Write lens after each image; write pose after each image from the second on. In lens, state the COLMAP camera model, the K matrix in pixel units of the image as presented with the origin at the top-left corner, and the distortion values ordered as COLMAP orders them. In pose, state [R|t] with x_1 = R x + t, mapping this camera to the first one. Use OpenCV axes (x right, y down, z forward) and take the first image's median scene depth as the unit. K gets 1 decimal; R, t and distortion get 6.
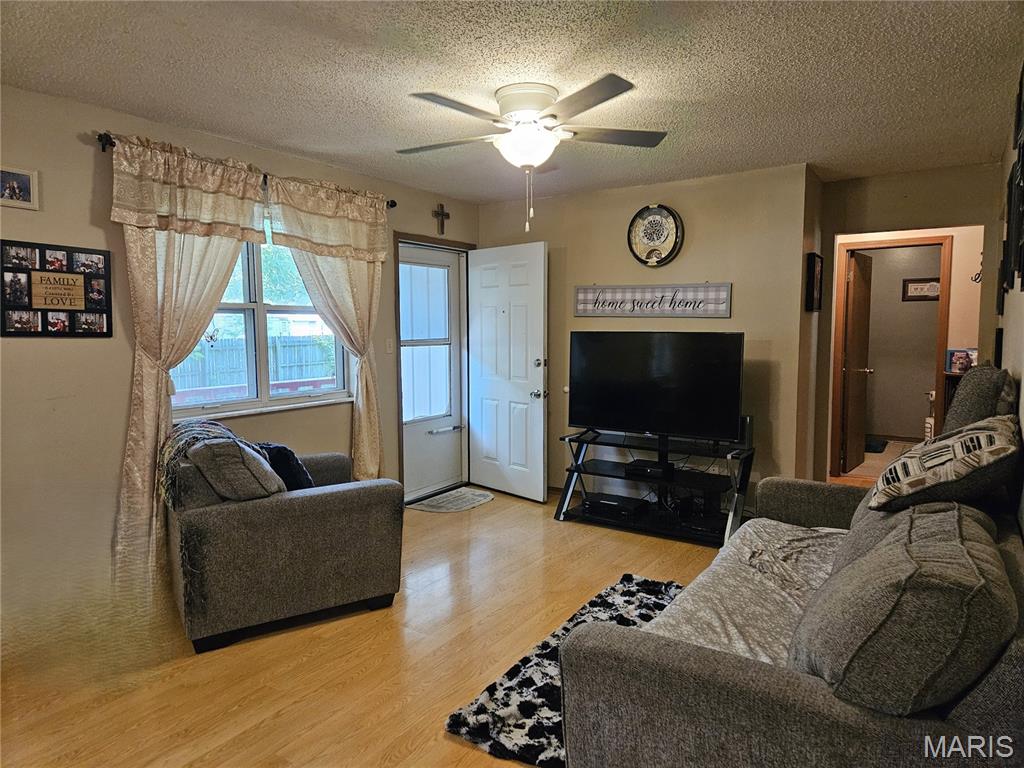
lens RADIAL K [[685.9, 0, 512.0], [0, 685.9, 384.0], [0, 0, 1]] dist [0.073615, -0.000054]
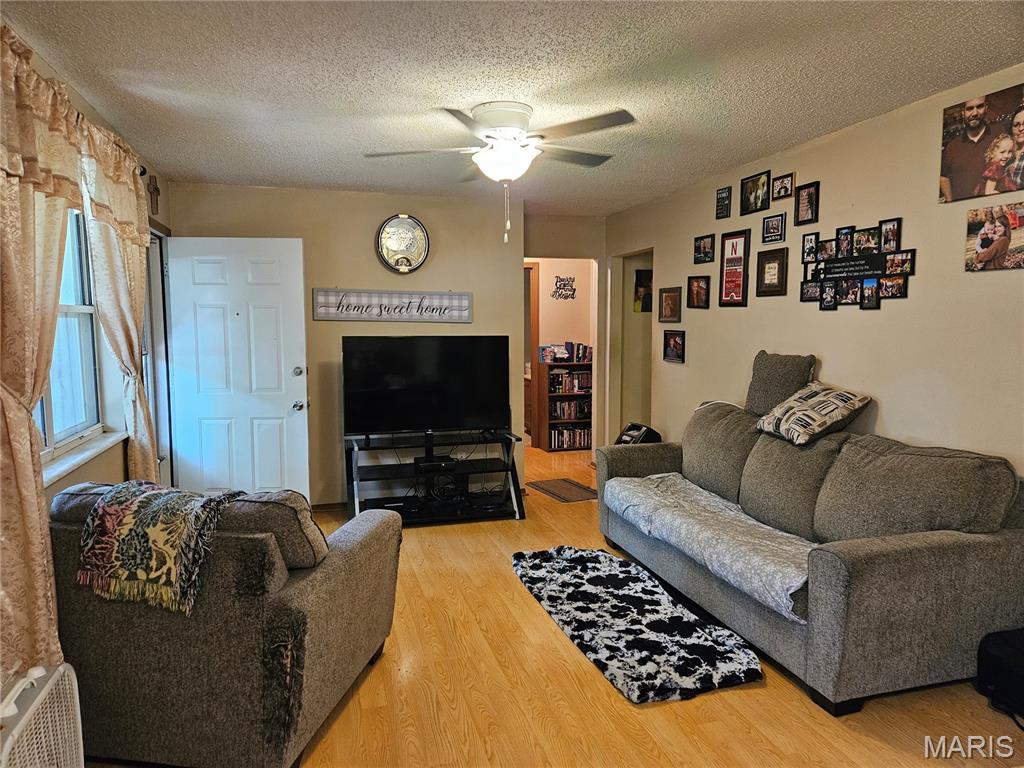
lens RADIAL K [[675.0, 0, 512.0], [0, 675.0, 384.0], [0, 0, 1]] dist [0.079355, -0.064003]
pose [[0.652471, -0.069679, 0.754603, -0.496367], [0.068538, 0.997109, 0.032810, -0.026192], [-0.754708, 0.030311, 0.655360, 0.212142]]
